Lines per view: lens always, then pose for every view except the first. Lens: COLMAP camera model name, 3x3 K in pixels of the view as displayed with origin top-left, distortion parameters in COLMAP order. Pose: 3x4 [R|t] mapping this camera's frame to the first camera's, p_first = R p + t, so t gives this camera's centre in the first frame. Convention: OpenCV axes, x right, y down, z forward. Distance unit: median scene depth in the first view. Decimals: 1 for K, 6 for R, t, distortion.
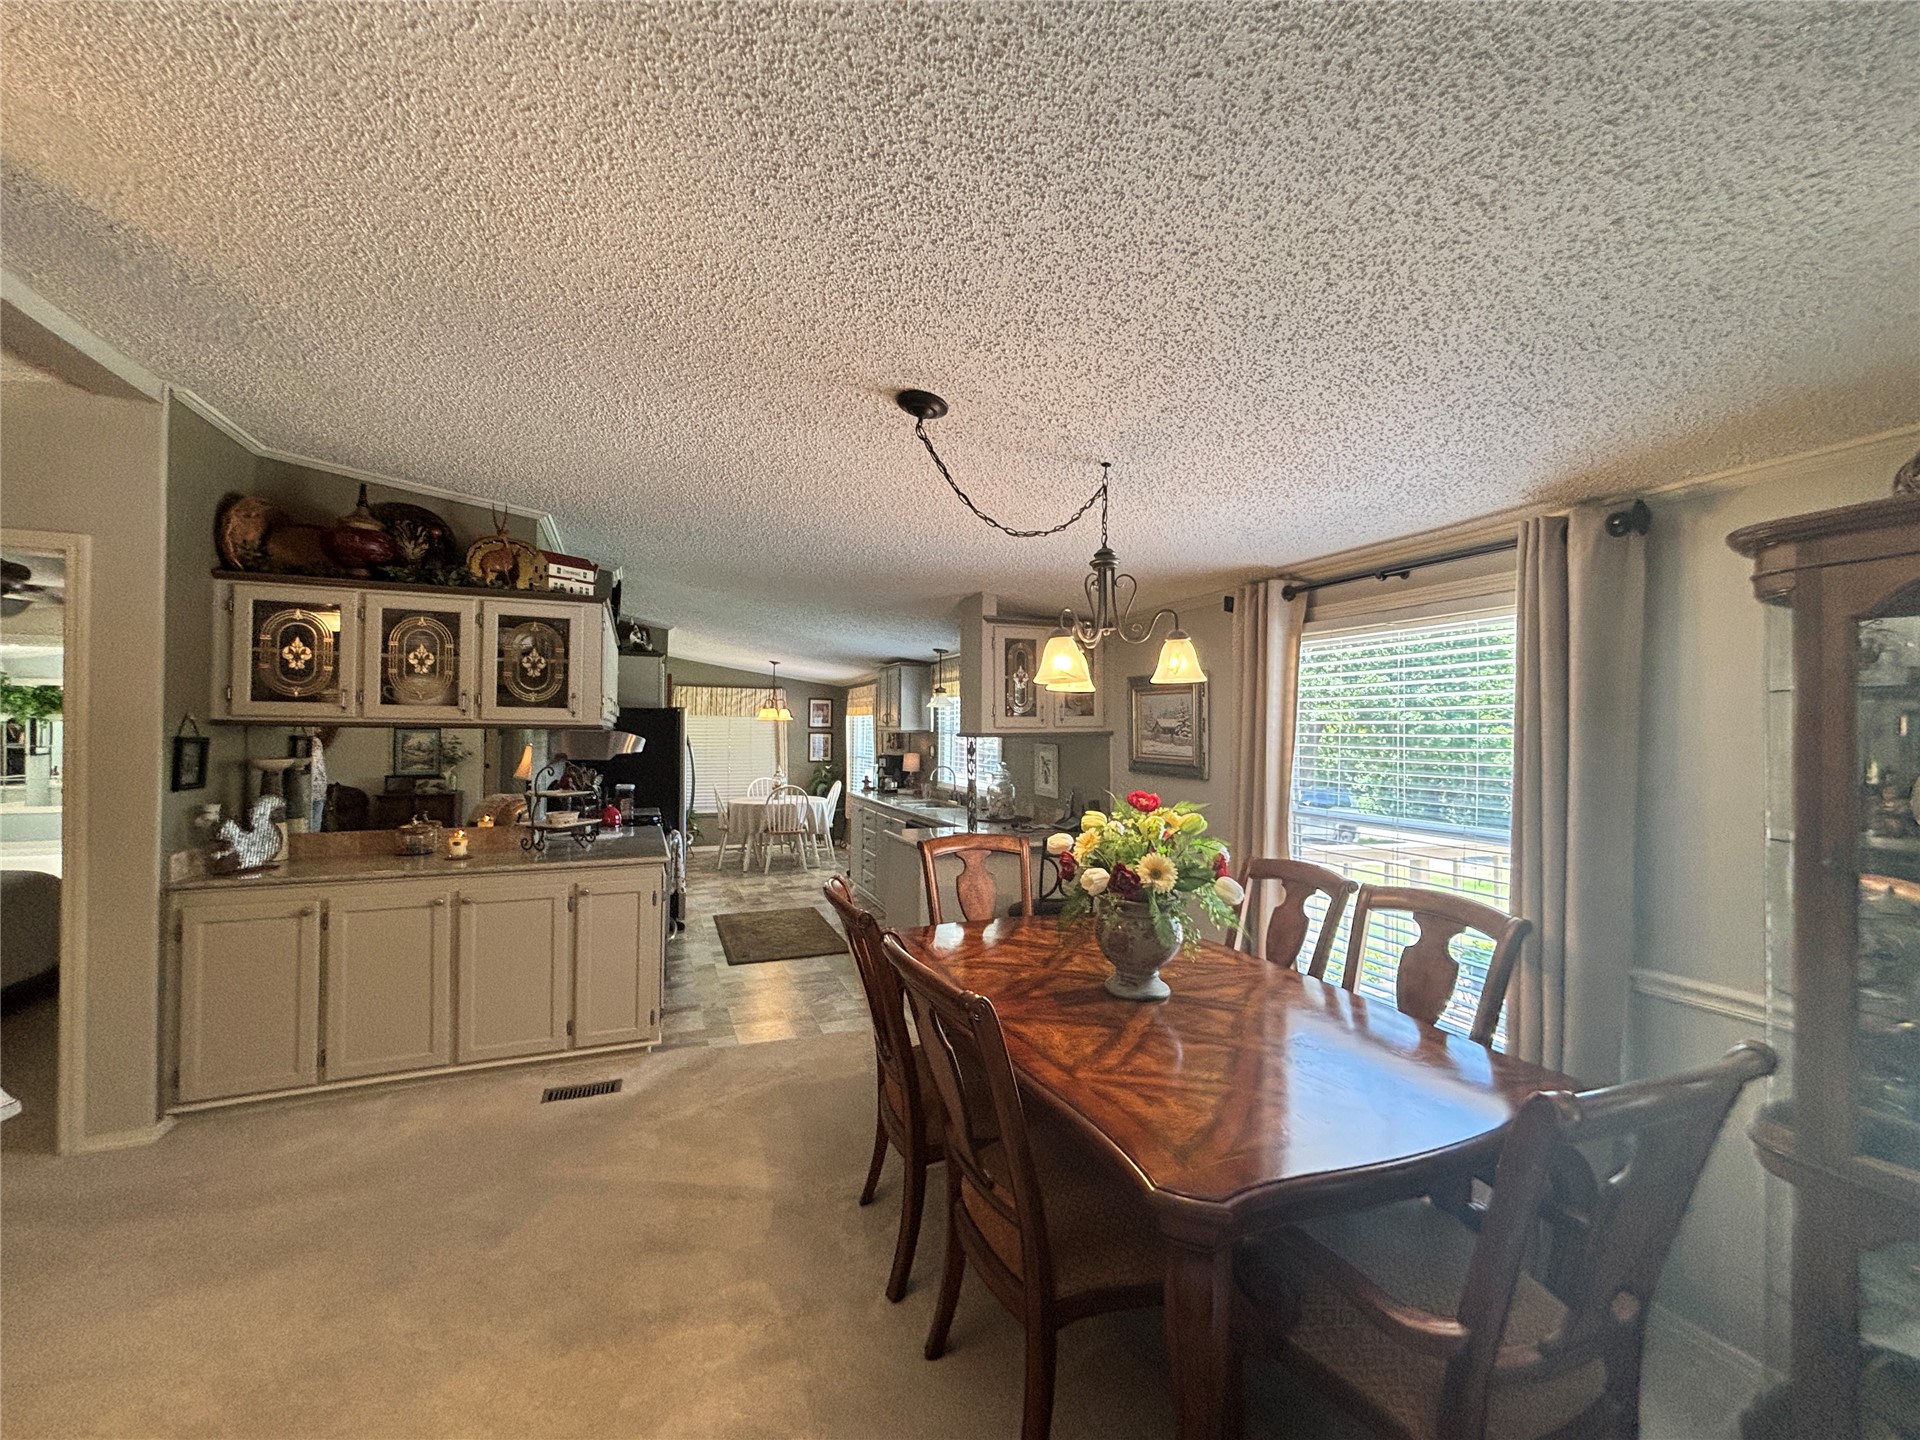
lens RADIAL K [[774.3, 0, 962.5], [0, 774.3, 728.0], [0, 0, 1]] dist [0.004878, -0.000924]
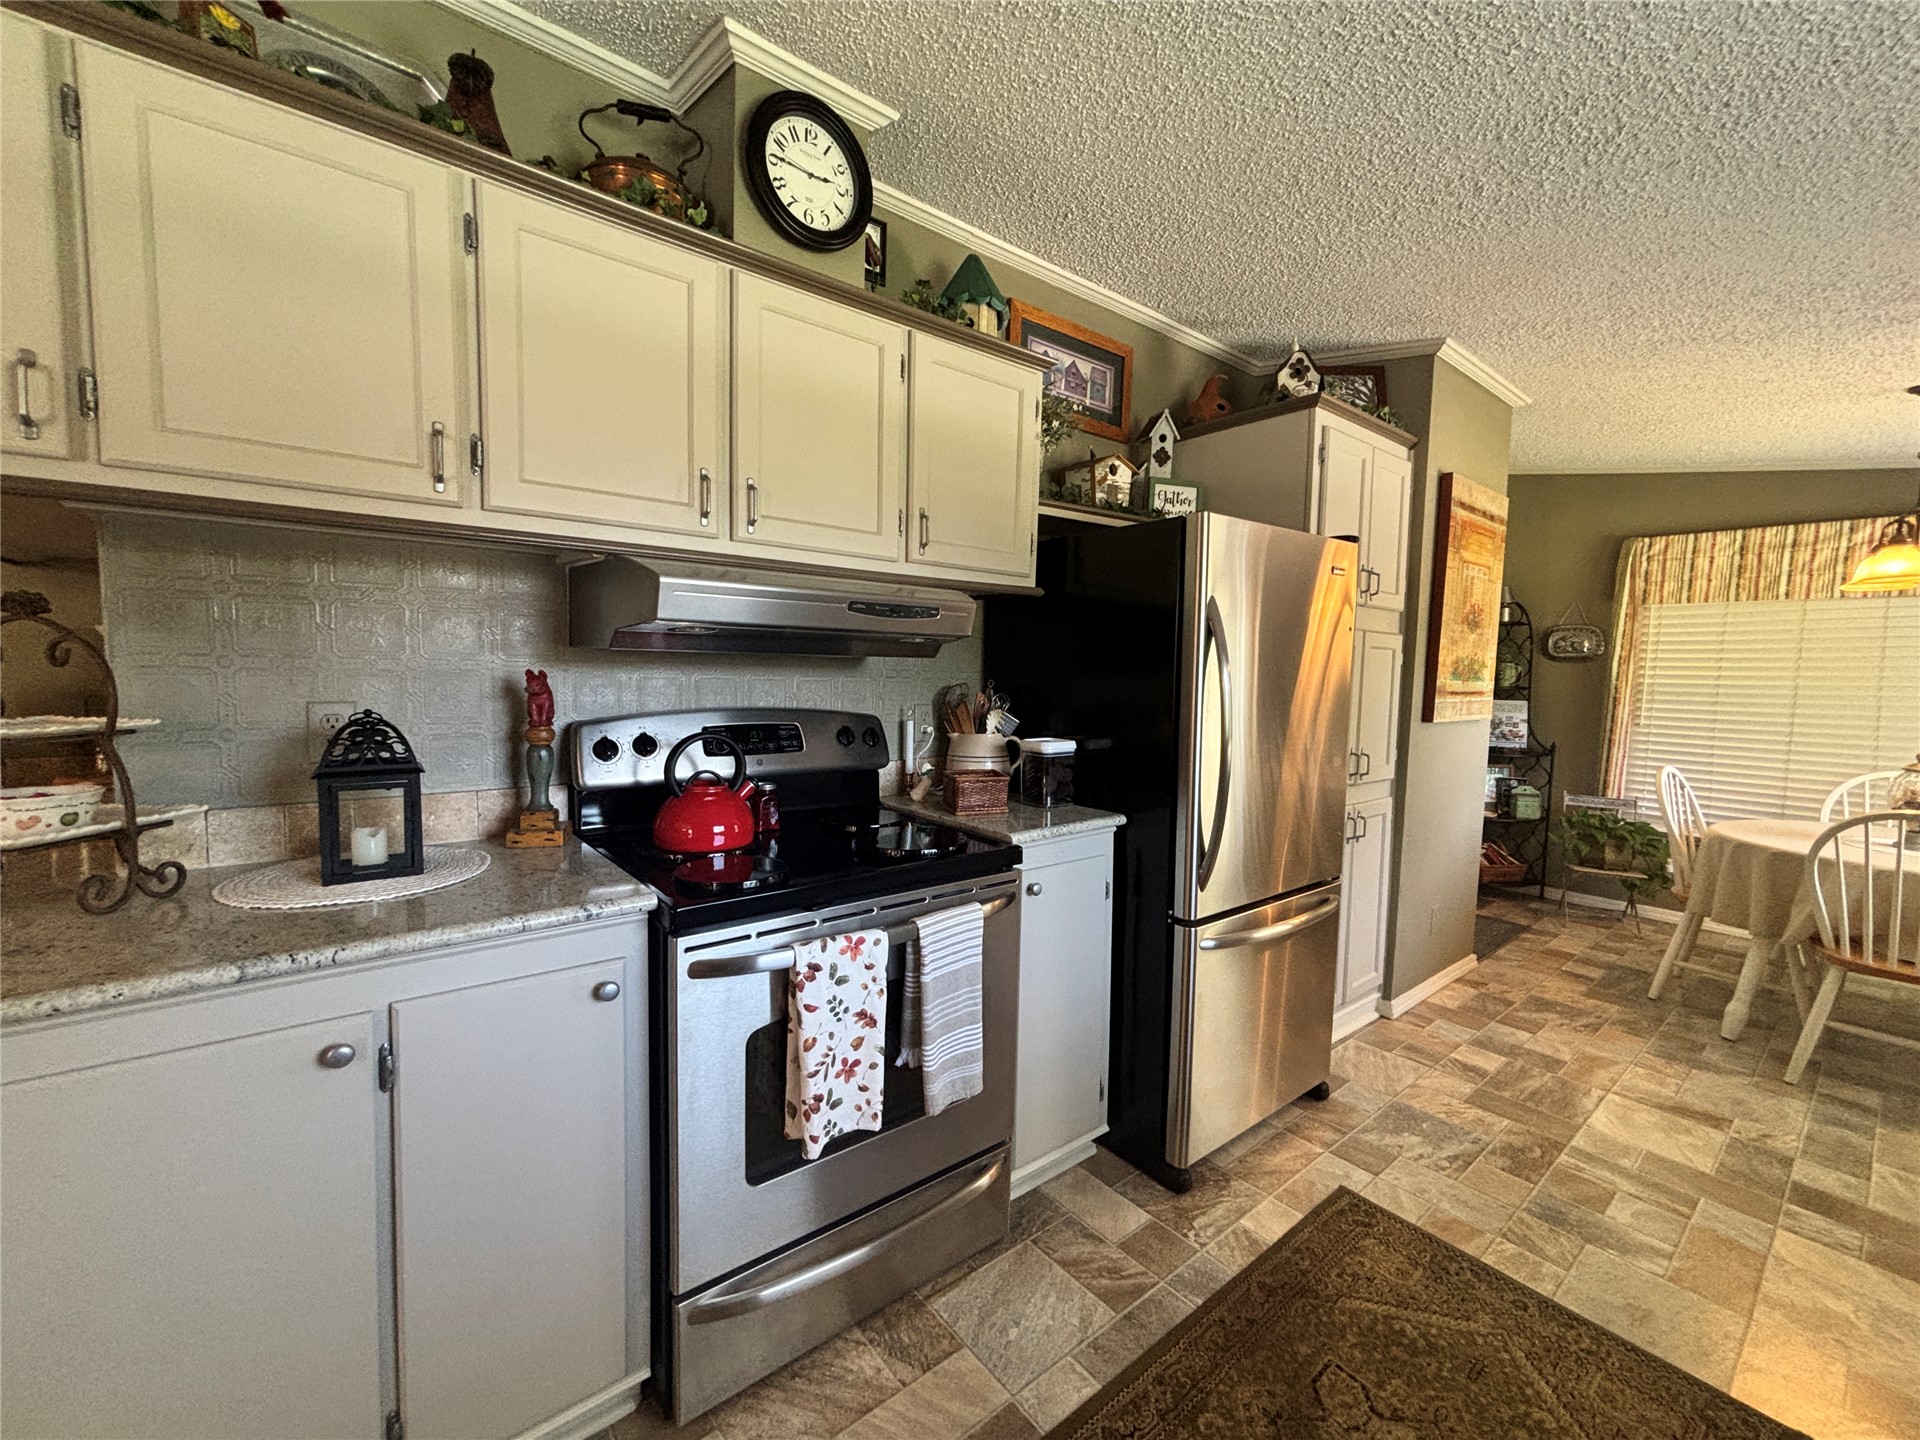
lens RADIAL K [[777.7, 0, 960.0], [0, 777.7, 720.0], [0, 0, 1]] dist [-0.017768, 0.009679]
pose [[0.288948, 0.069921, -0.954788, -0.062725], [-0.017151, 0.997547, 0.067862, 0.028706], [0.957191, -0.003233, 0.289438, 0.568046]]
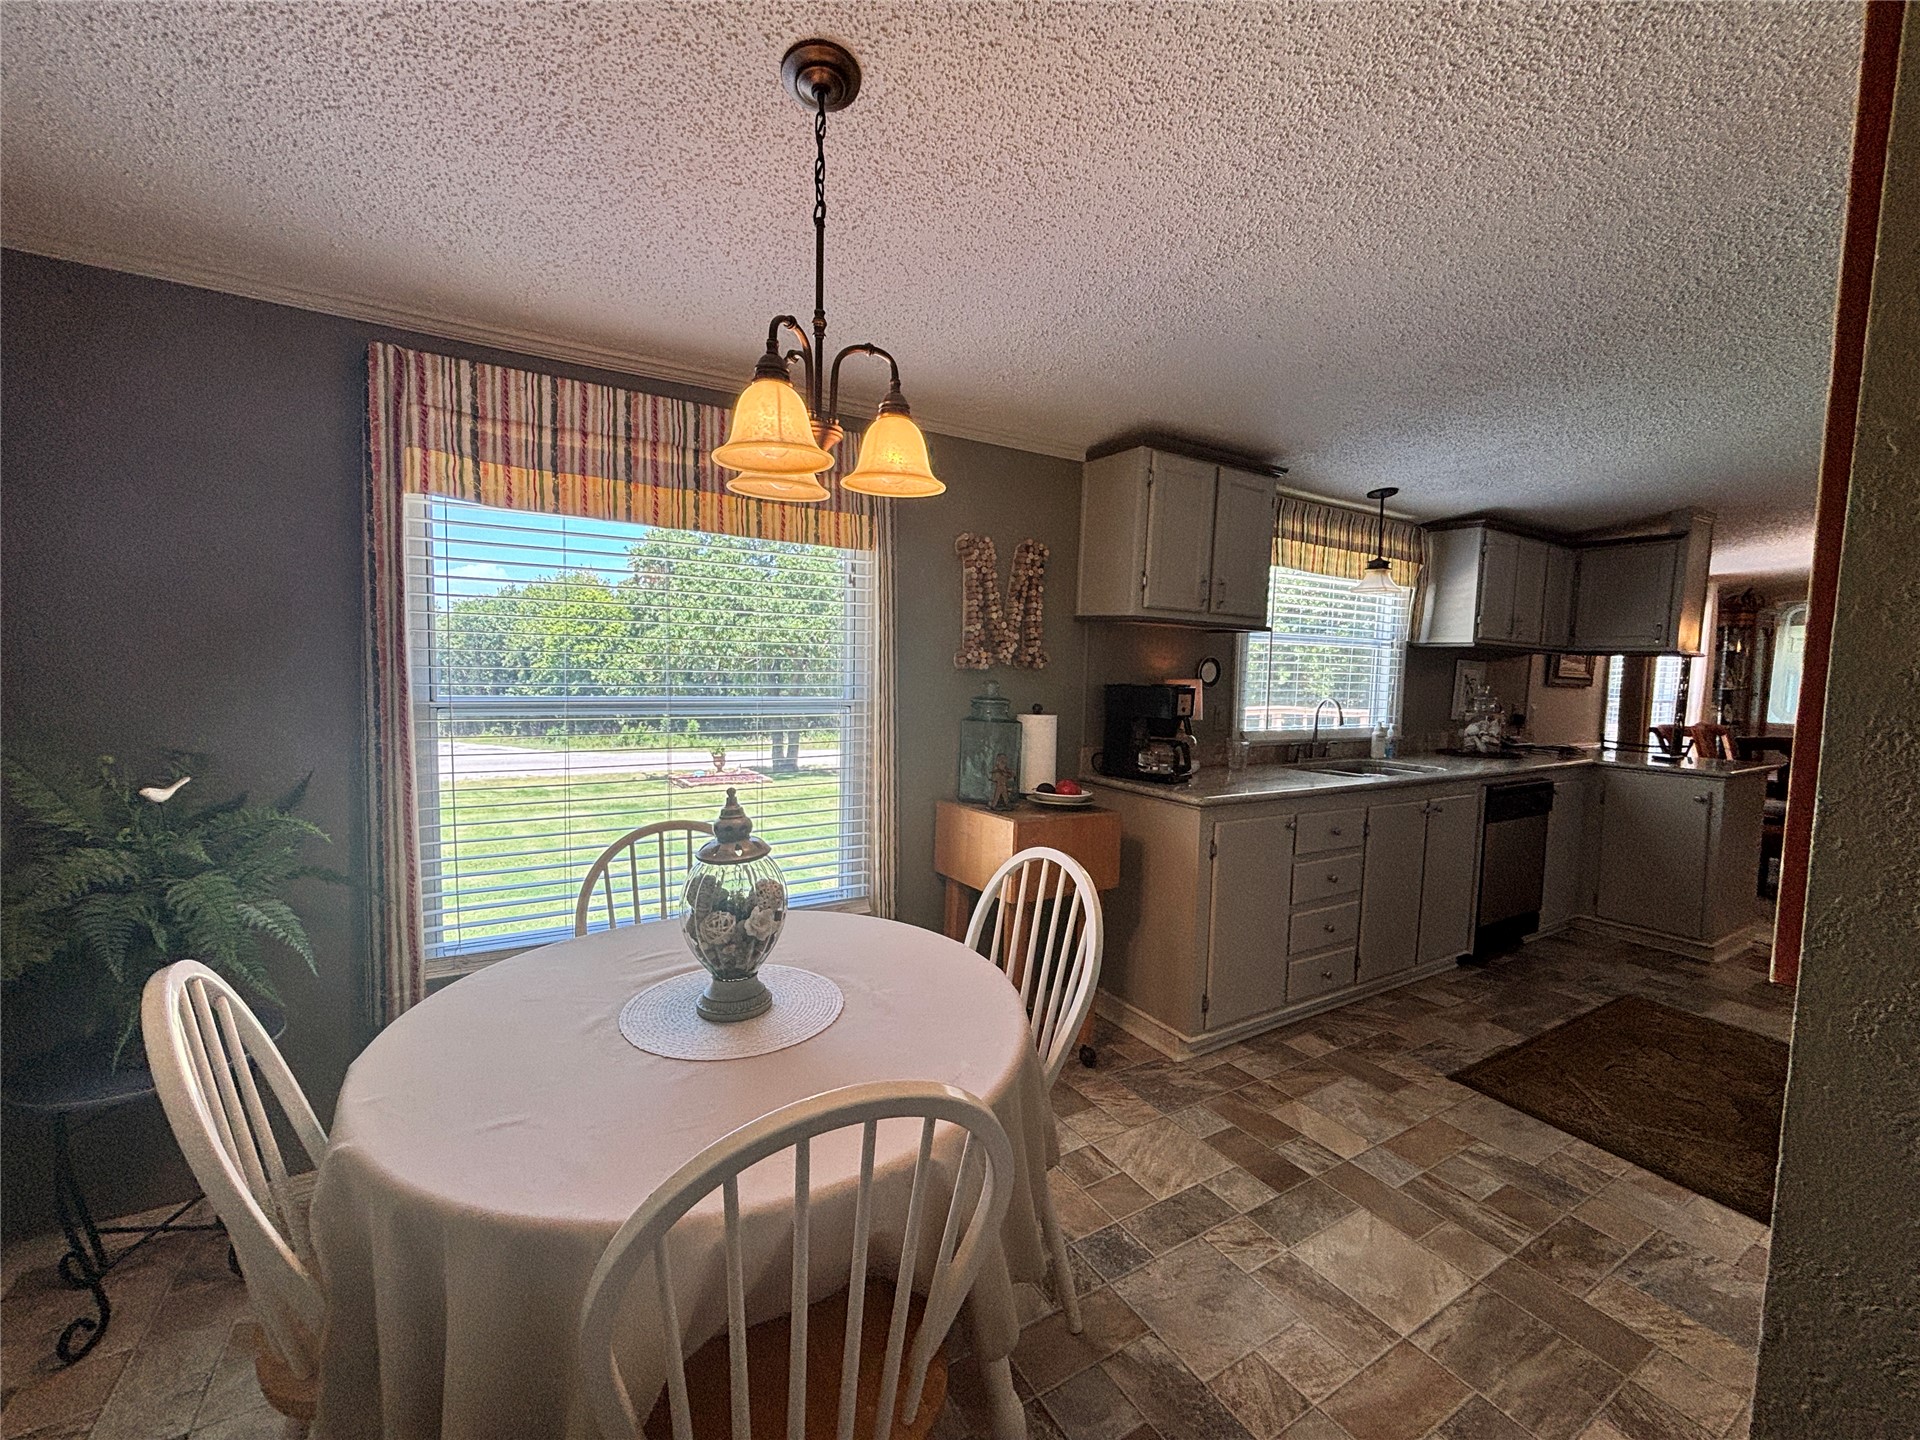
lens RADIAL K [[774.3, 0, 962.5], [0, 774.3, 728.0], [0, 0, 1]] dist [0.004878, -0.000924]
pose [[-0.160038, -0.090444, 0.982959, -0.413822], [-0.035412, 0.995679, 0.085849, 0.024344], [-0.986476, -0.021069, -0.162549, 1.024493]]
